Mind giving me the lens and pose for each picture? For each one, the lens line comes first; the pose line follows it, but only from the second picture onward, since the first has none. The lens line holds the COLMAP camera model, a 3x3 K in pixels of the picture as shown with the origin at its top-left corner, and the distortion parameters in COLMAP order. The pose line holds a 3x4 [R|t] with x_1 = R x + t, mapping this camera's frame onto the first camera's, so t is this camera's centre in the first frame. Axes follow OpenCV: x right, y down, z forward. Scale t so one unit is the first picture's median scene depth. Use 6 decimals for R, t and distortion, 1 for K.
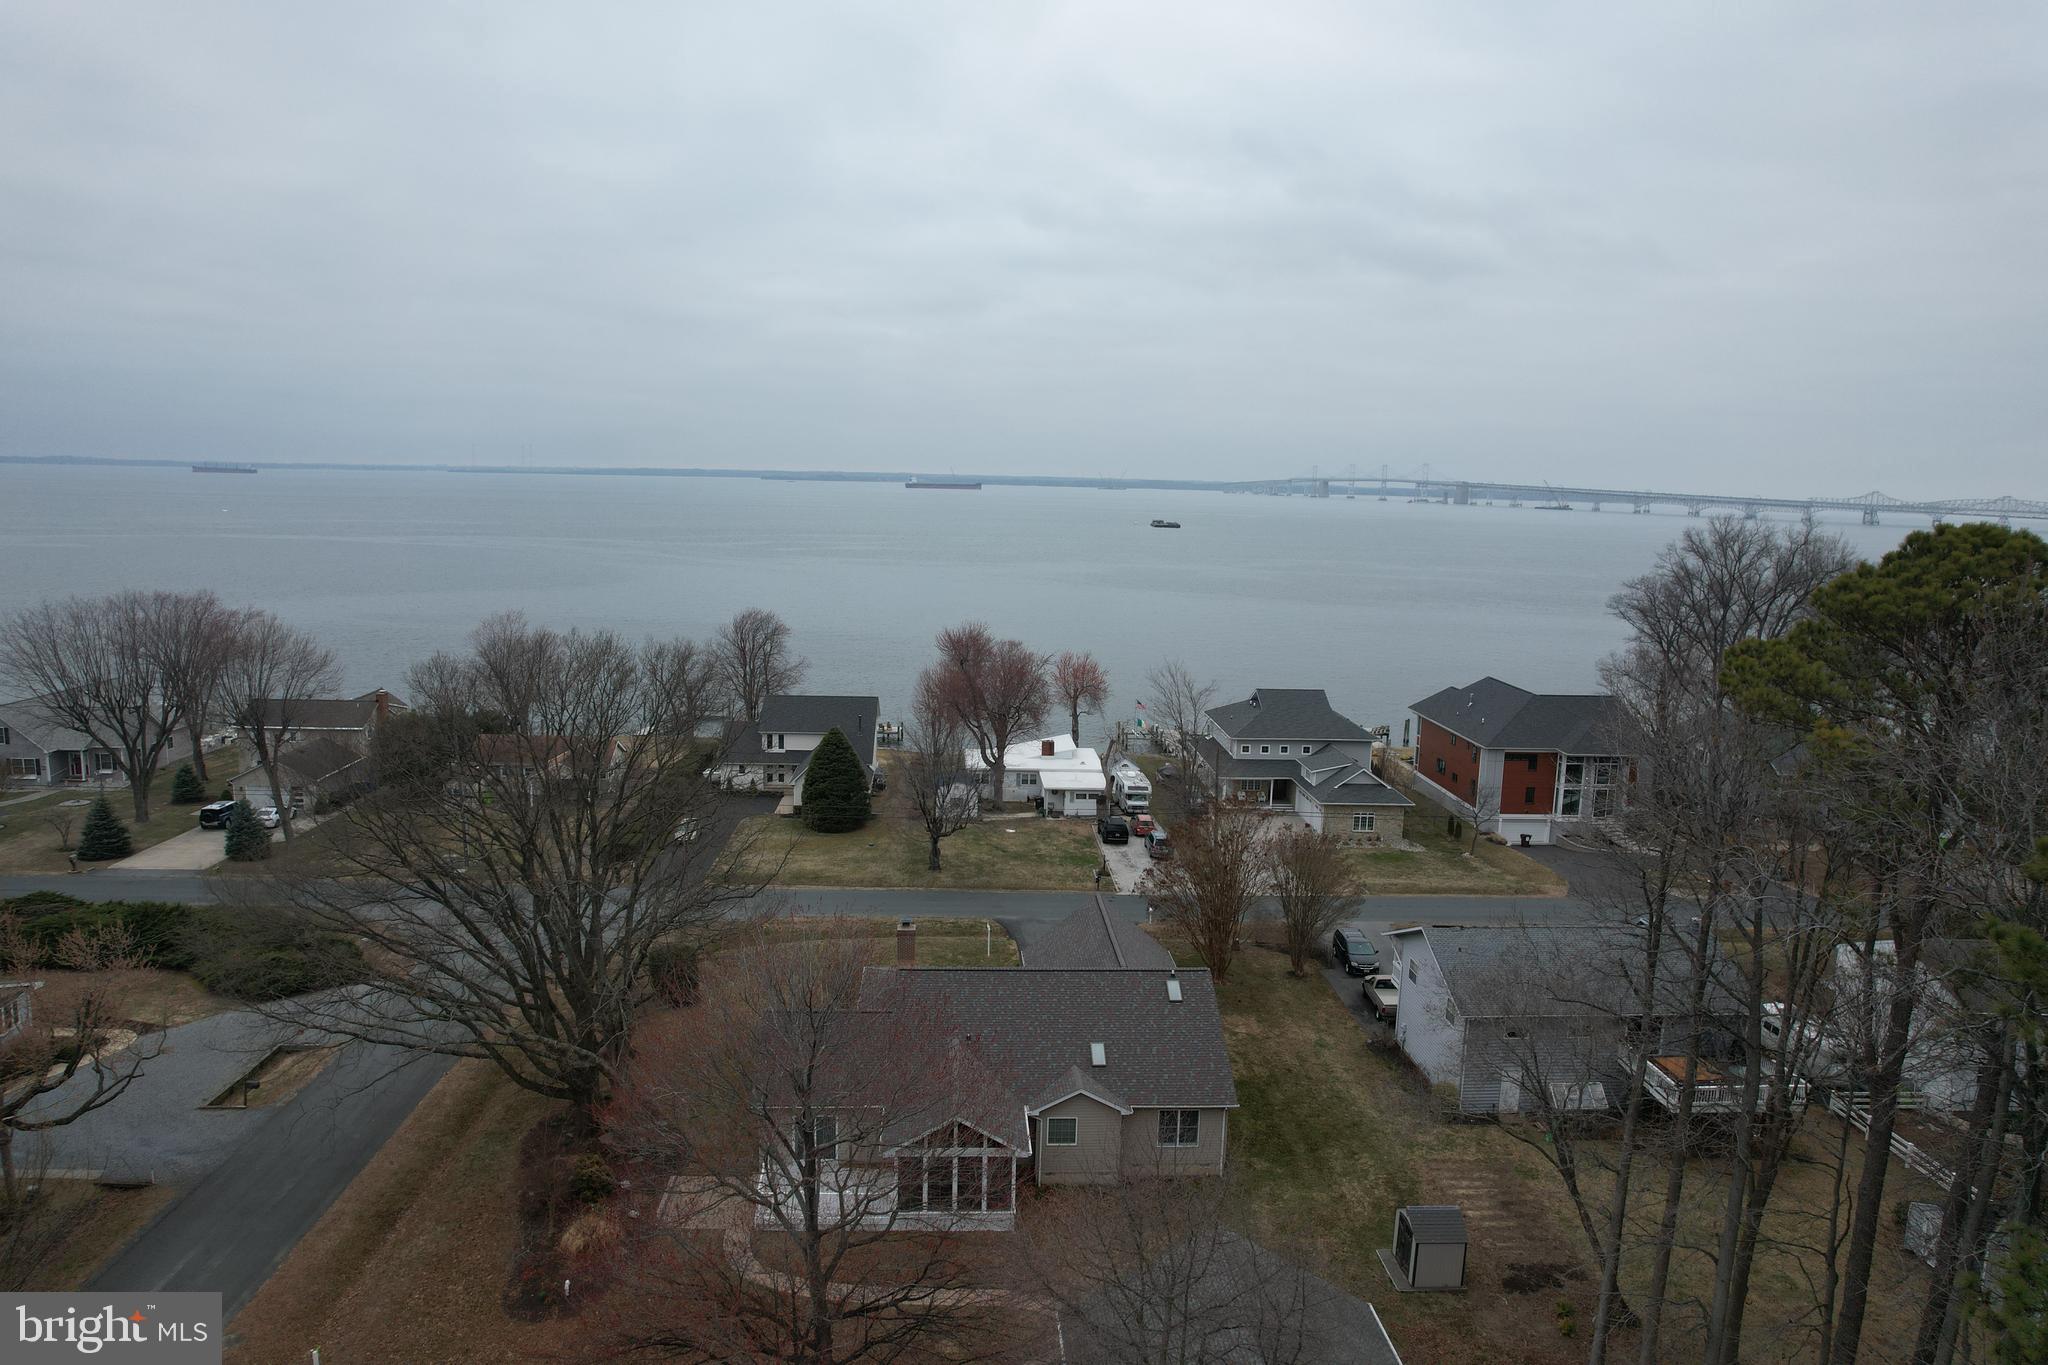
lens RADIAL K [[1308.4, 0, 1021.6], [0, 1308.4, 673.5], [0, 0, 1]] dist [-0.070012, 0.053750]
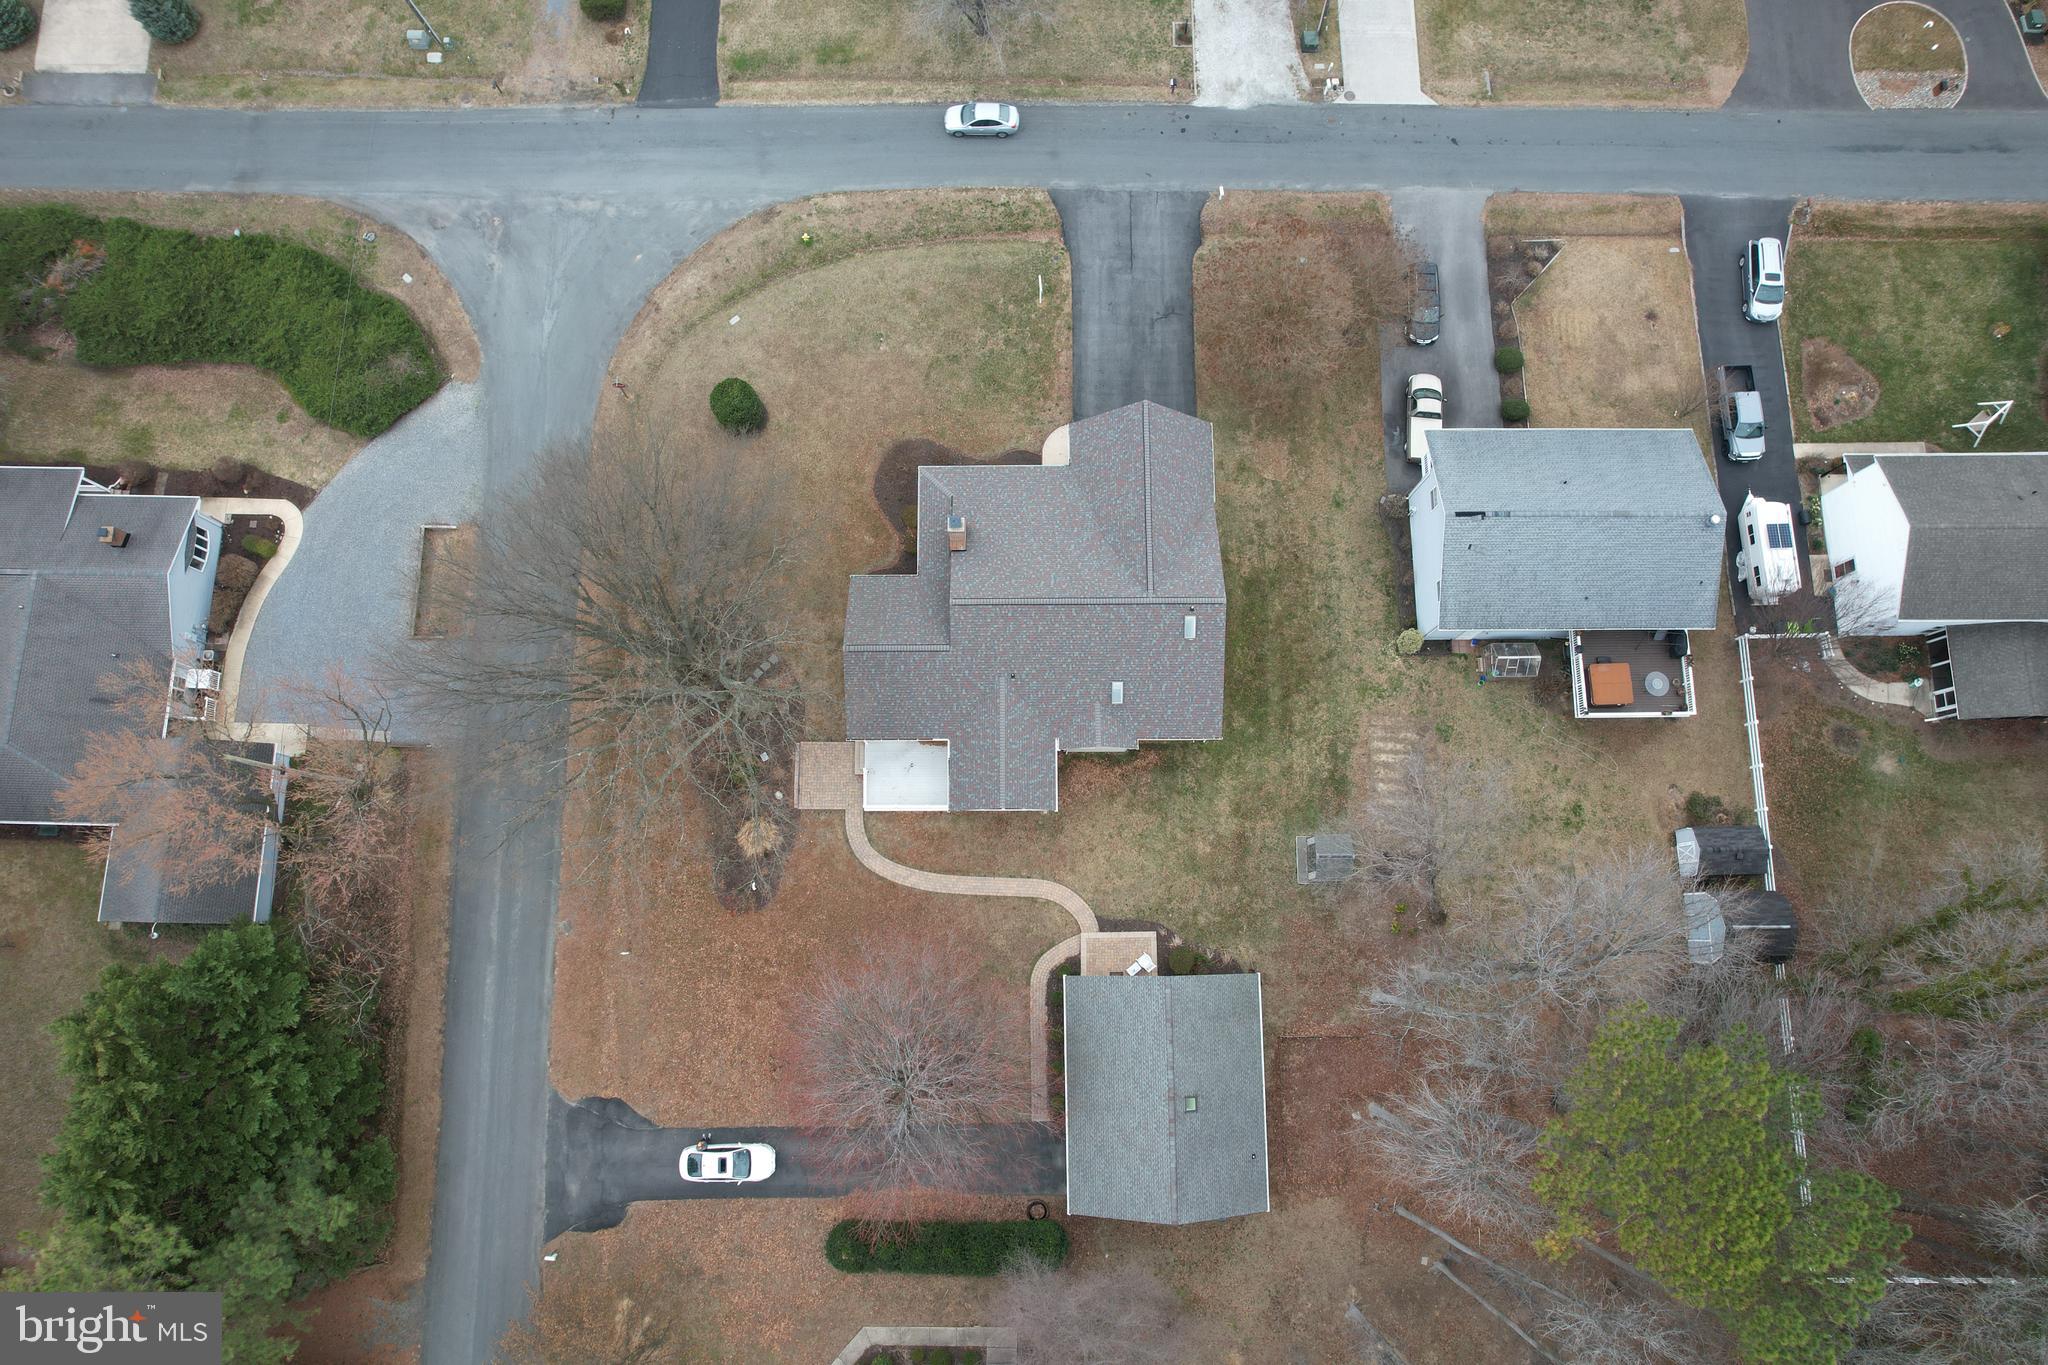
lens RADIAL K [[1308.4, 0, 1025.5], [0, 1308.4, 691.6], [0, 0, 1]] dist [-0.070012, 0.053750]
pose [[0.998480, 0.042237, -0.035394, 0.006858], [0.019753, 0.325287, 0.945409, -0.400629], [0.051444, -0.944671, 0.323959, 0.268357]]
